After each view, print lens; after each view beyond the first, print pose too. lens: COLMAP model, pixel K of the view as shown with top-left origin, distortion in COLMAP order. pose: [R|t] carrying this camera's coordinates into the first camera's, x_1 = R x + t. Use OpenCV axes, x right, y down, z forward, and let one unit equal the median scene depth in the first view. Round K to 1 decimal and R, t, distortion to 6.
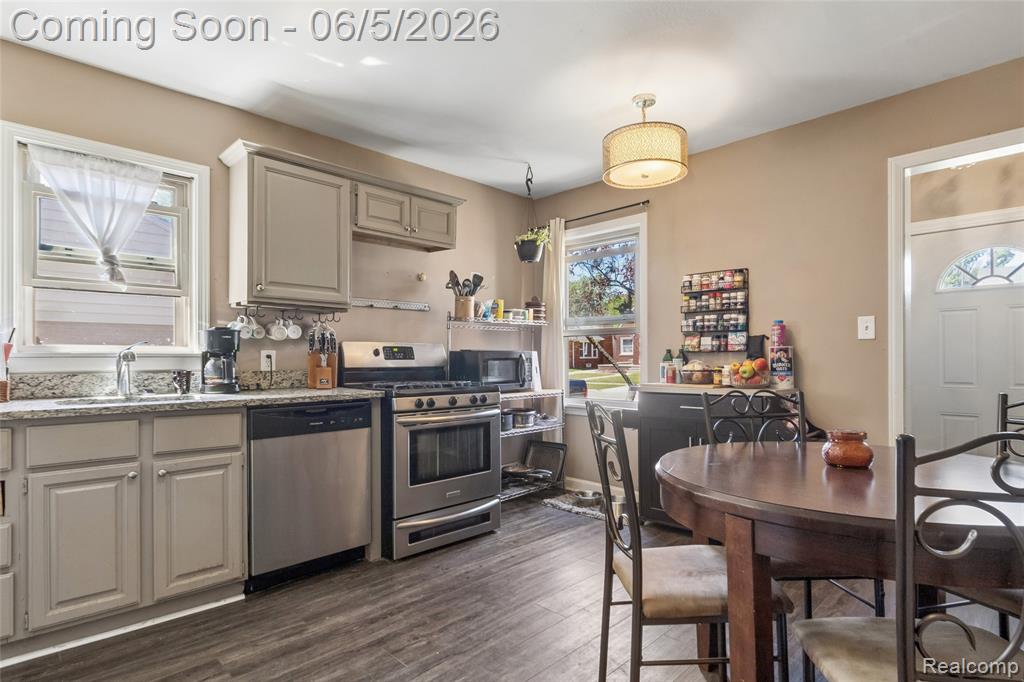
lens RADIAL K [[533.0, 0, 521.1], [0, 533.0, 349.8], [0, 0, 1]] dist [0.004503, 0.000902]
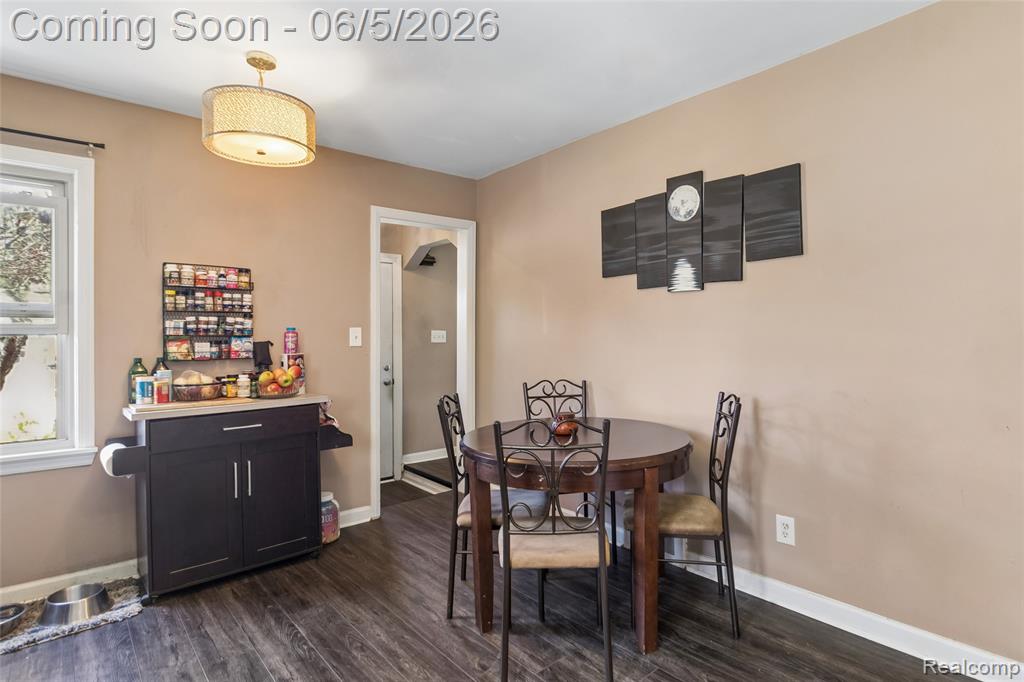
lens RADIAL K [[533.0, 0, 520.5], [0, 533.0, 336.8], [0, 0, 1]] dist [0.004503, 0.000902]
pose [[0.079018, 0.001669, 0.996872, -0.456826], [-0.006156, 0.999980, -0.001186, -0.035647], [-0.996854, -0.006043, 0.079027, 0.443583]]
